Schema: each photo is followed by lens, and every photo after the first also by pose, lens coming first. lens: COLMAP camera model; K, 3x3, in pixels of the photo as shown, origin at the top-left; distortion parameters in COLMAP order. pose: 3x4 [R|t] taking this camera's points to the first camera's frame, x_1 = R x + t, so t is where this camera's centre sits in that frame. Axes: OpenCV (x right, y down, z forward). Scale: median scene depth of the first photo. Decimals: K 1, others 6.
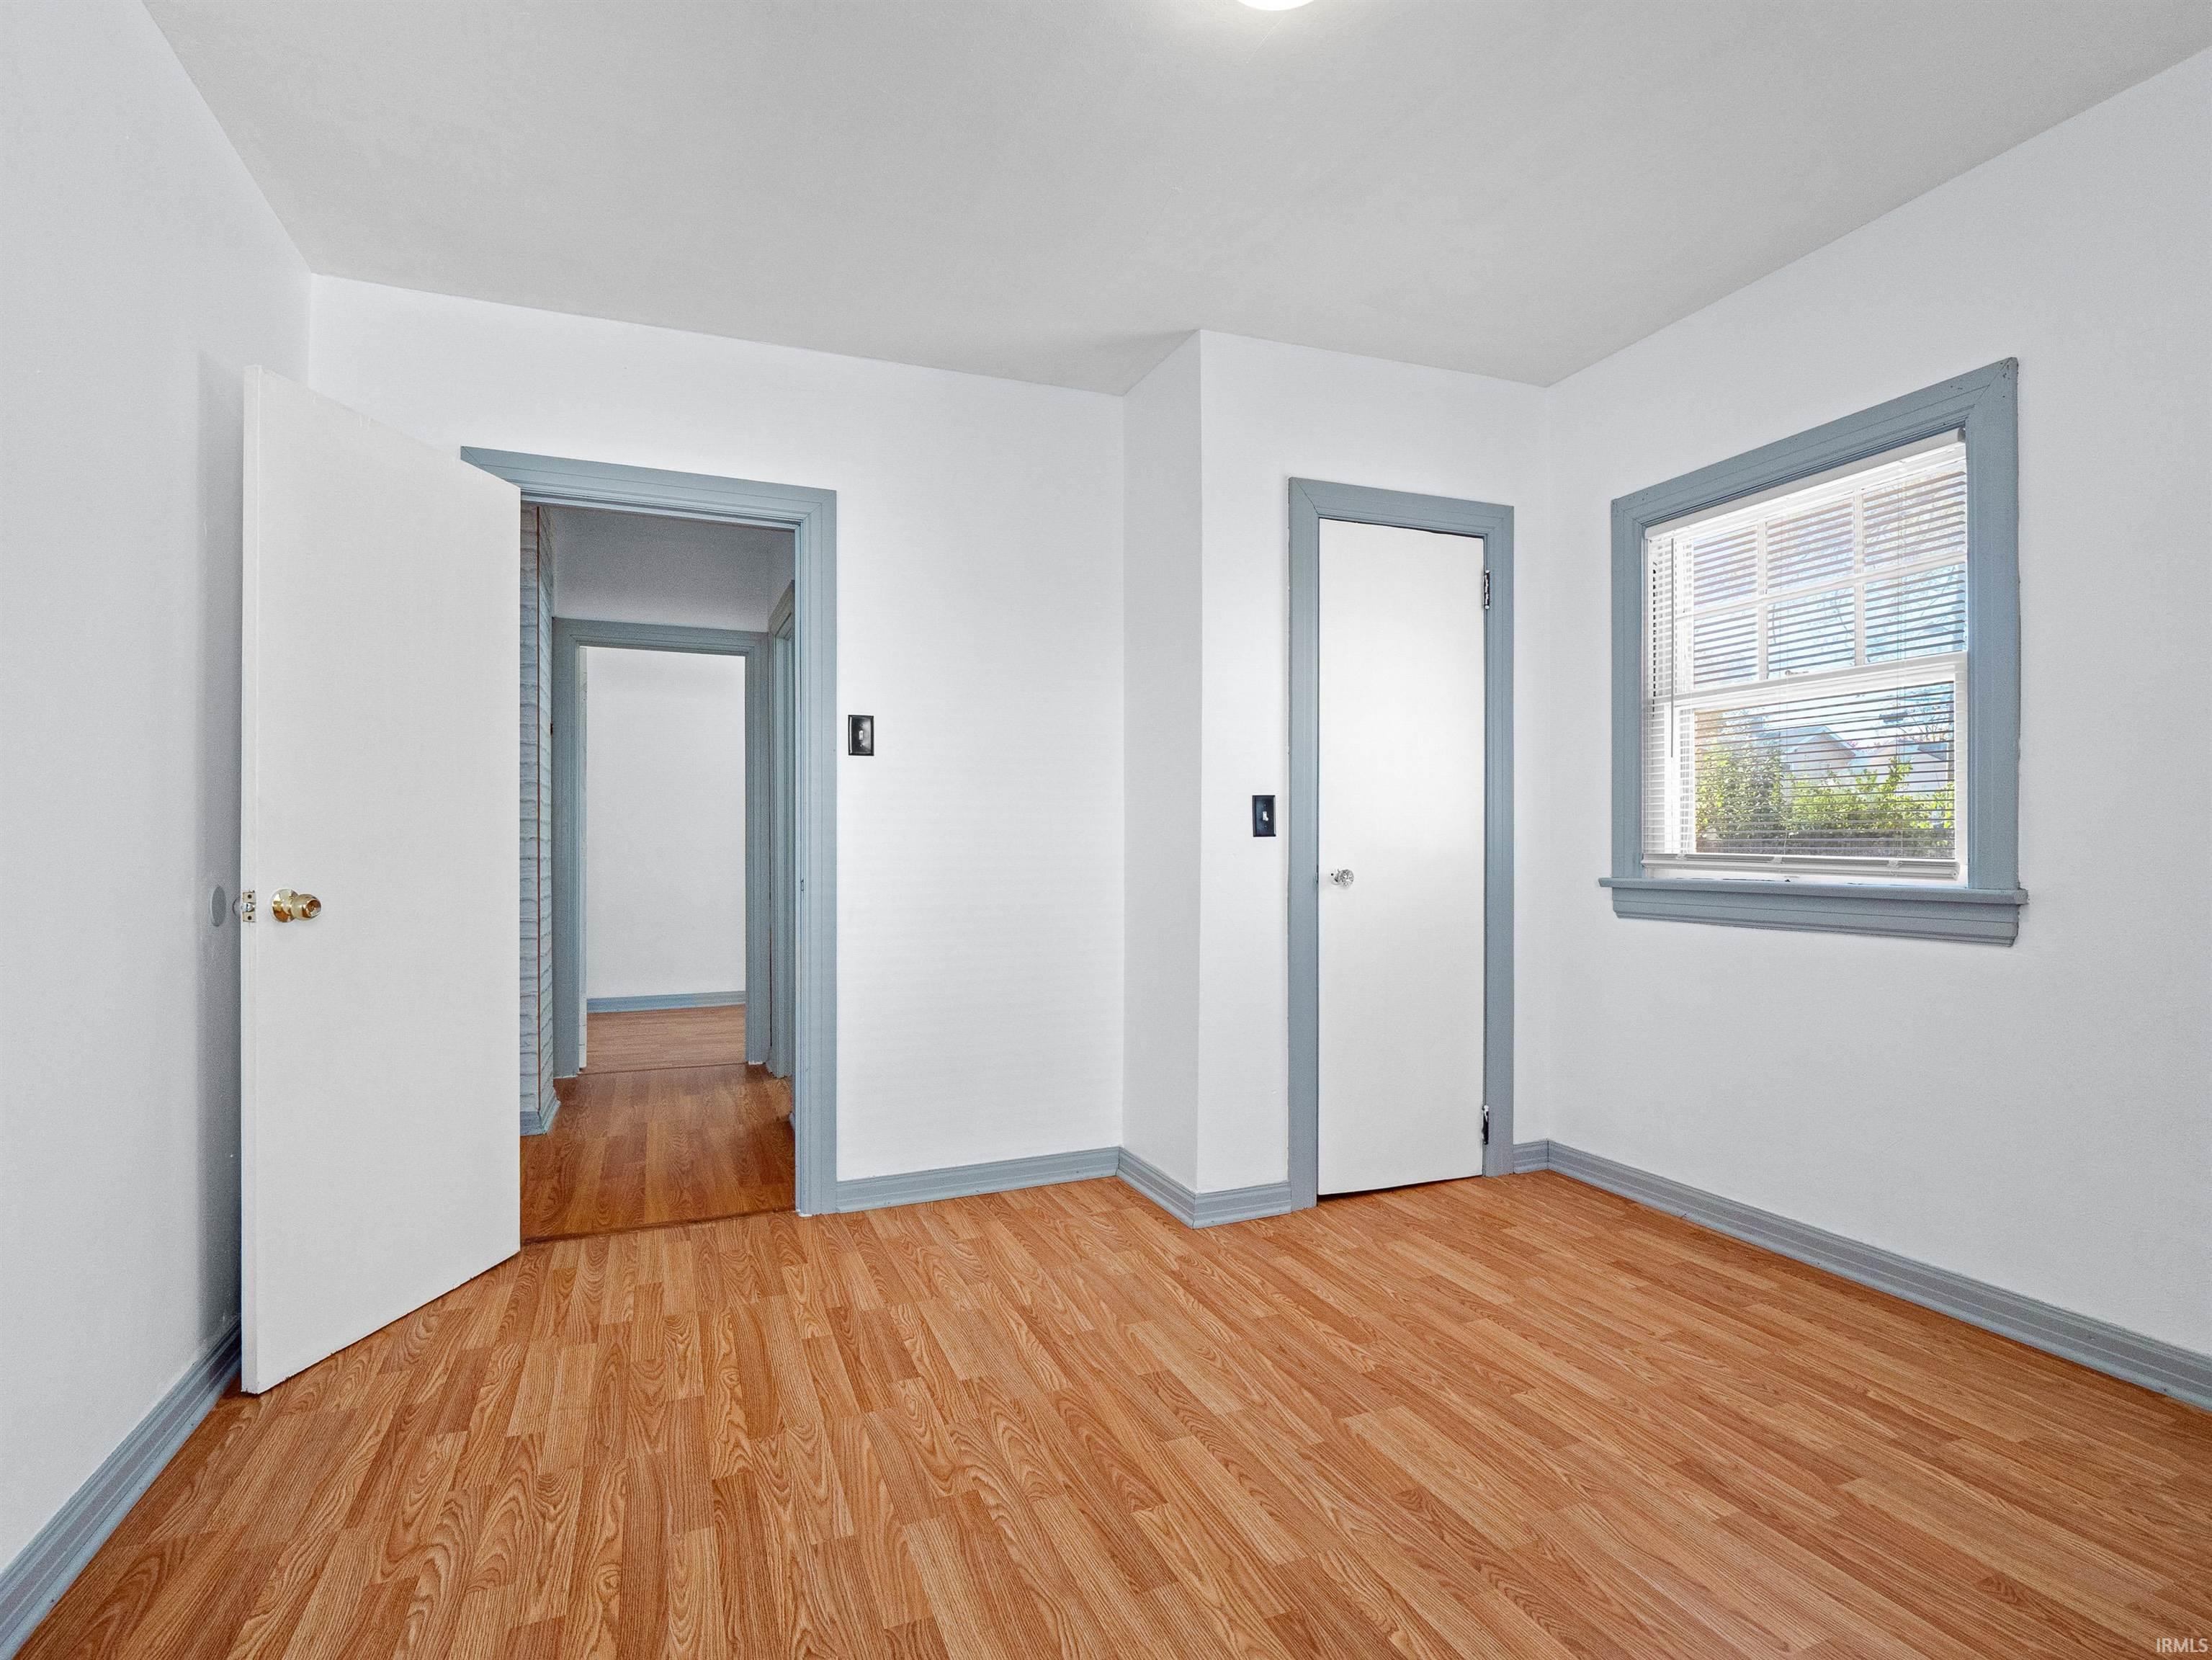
lens RADIAL K [[1091.6, 0, 1095.8], [0, 1091.6, 838.6], [0, 0, 1]] dist [-0.002421, -0.003108]
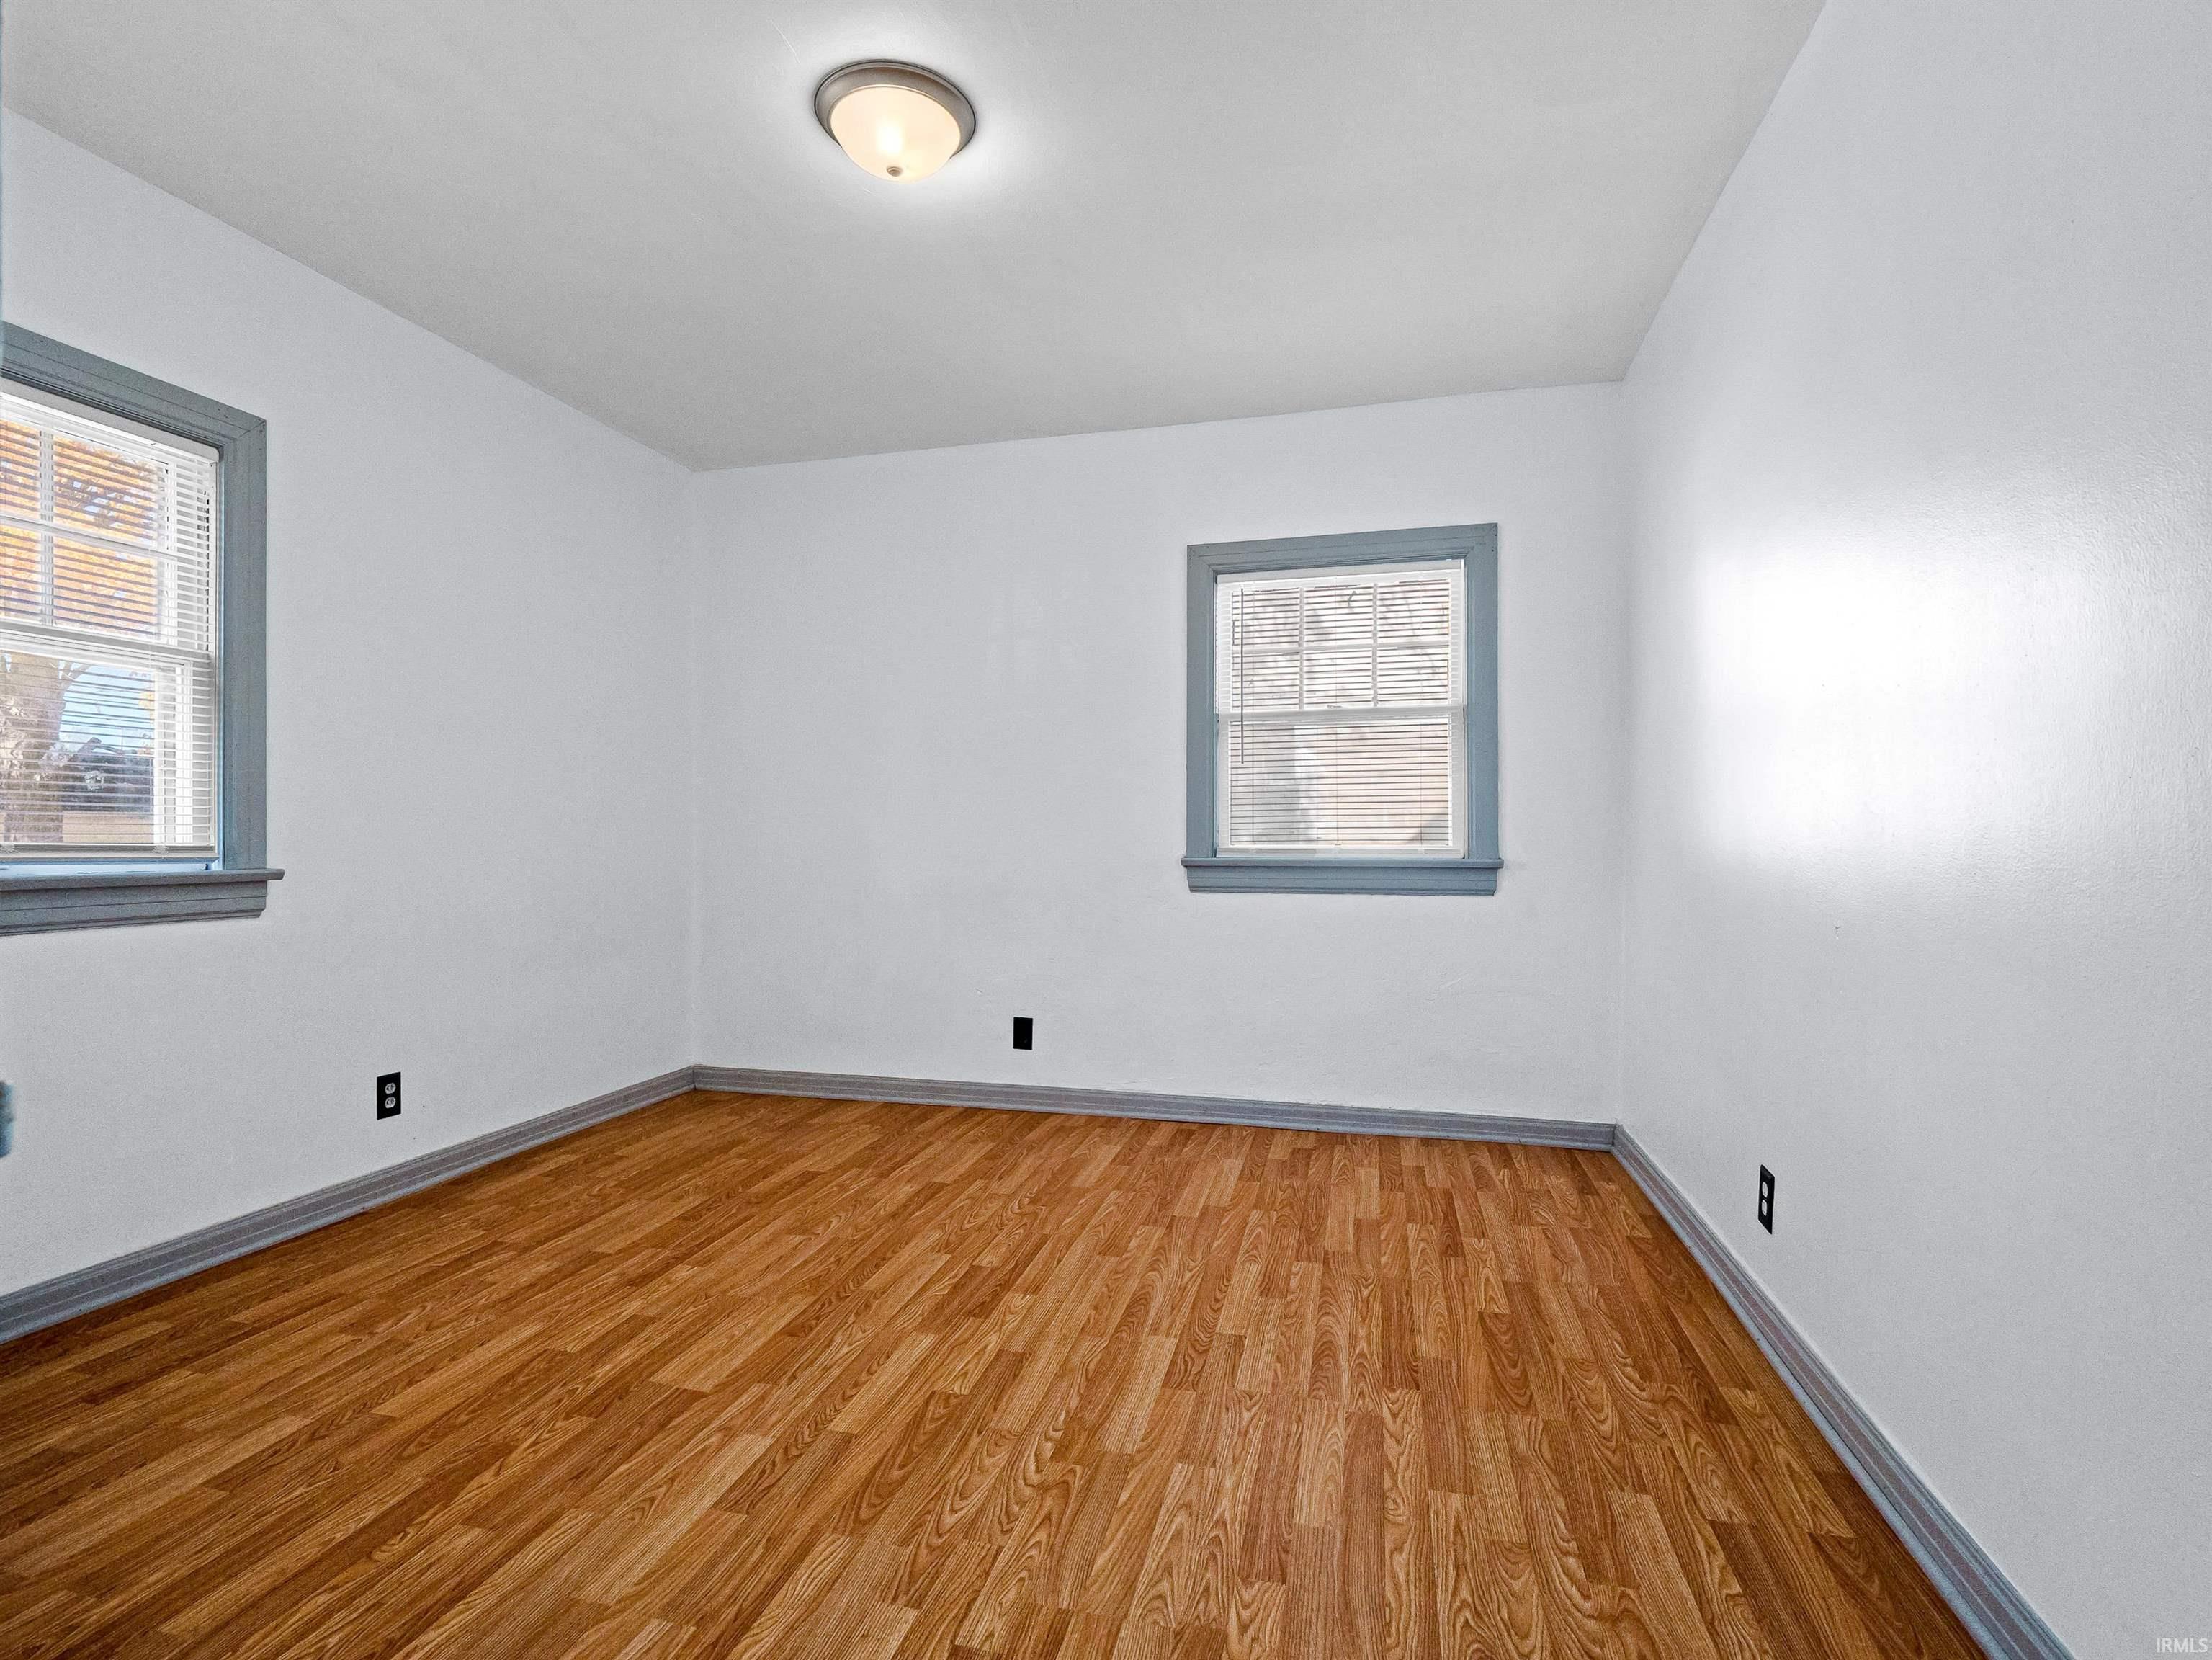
lens RADIAL K [[1091.6, 0, 1096.6], [0, 1091.6, 840.5], [0, 0, 1]] dist [-0.002421, -0.003108]
pose [[-0.809316, 0.003322, 0.587365, -0.562766], [0.000997, 0.999990, -0.004283, 0.021271], [-0.587373, -0.002881, -0.809311, 1.364527]]
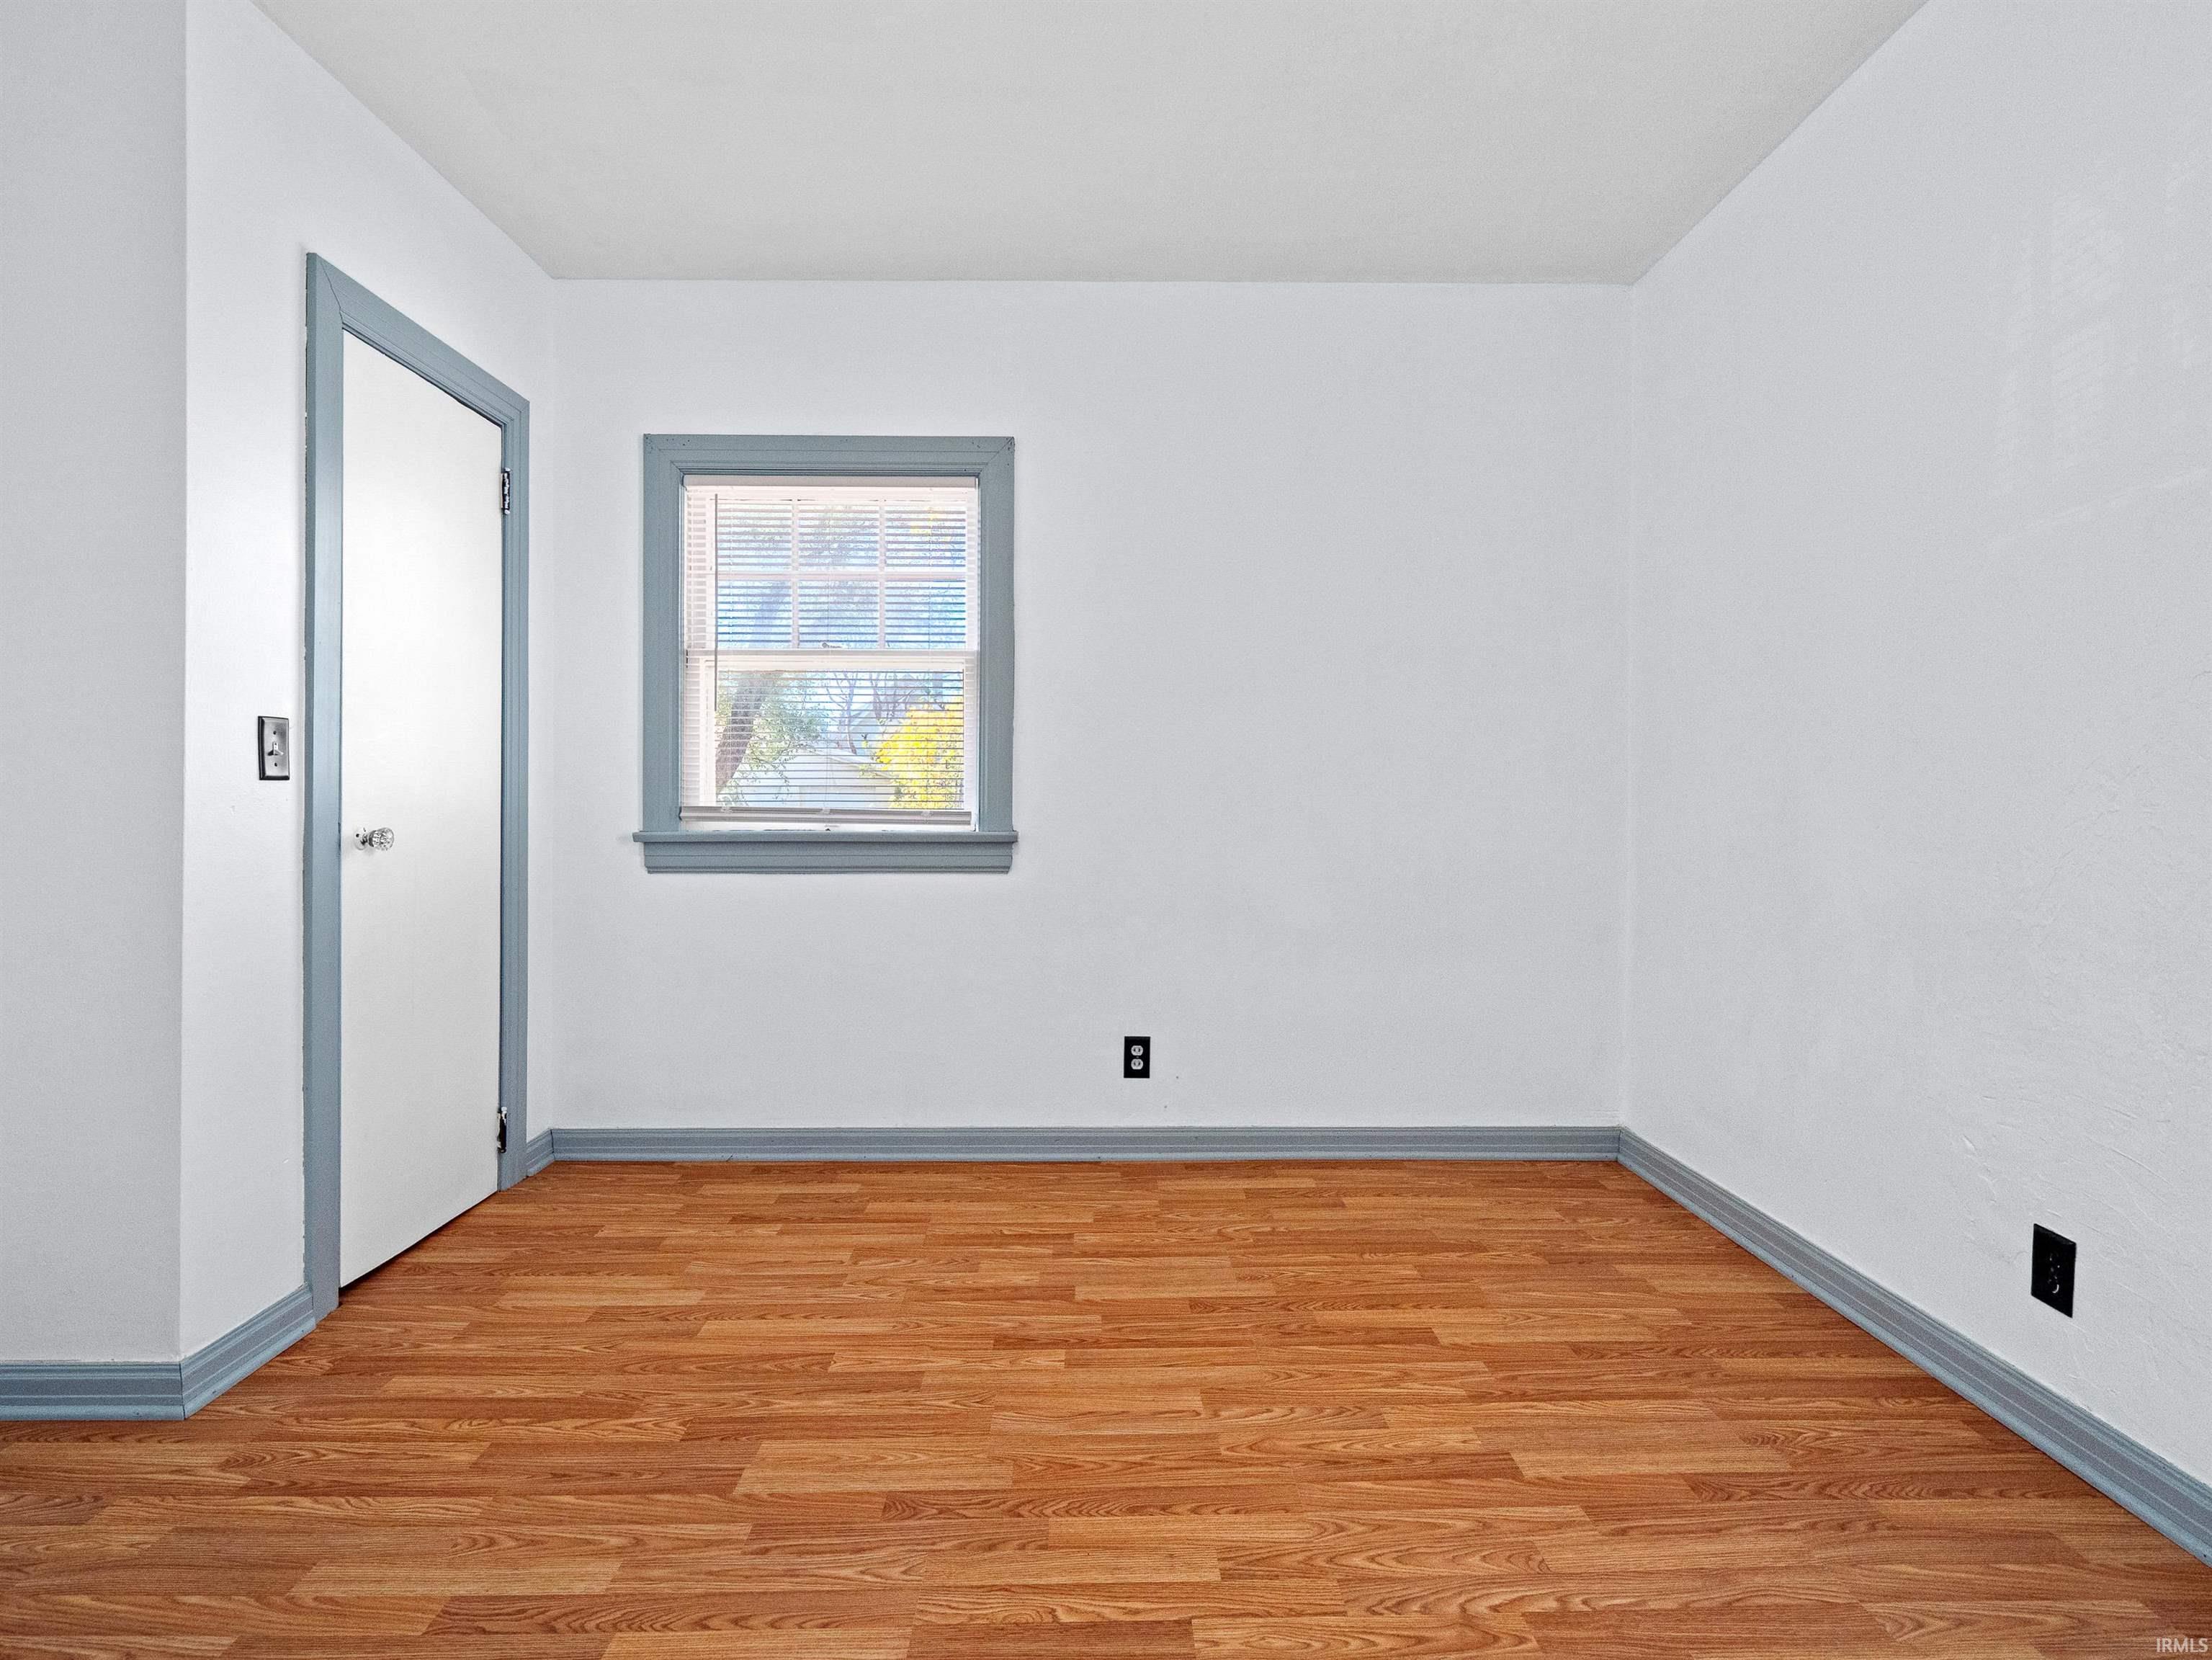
lens RADIAL K [[1091.6, 0, 1102.3], [0, 1091.6, 816.3], [0, 0, 1]] dist [-0.002421, -0.003108]
pose [[0.362083, -0.009552, 0.932097, -0.367222], [-0.007914, 0.999880, 0.013321, 0.008615], [-0.932112, -0.012200, 0.361964, 0.383002]]
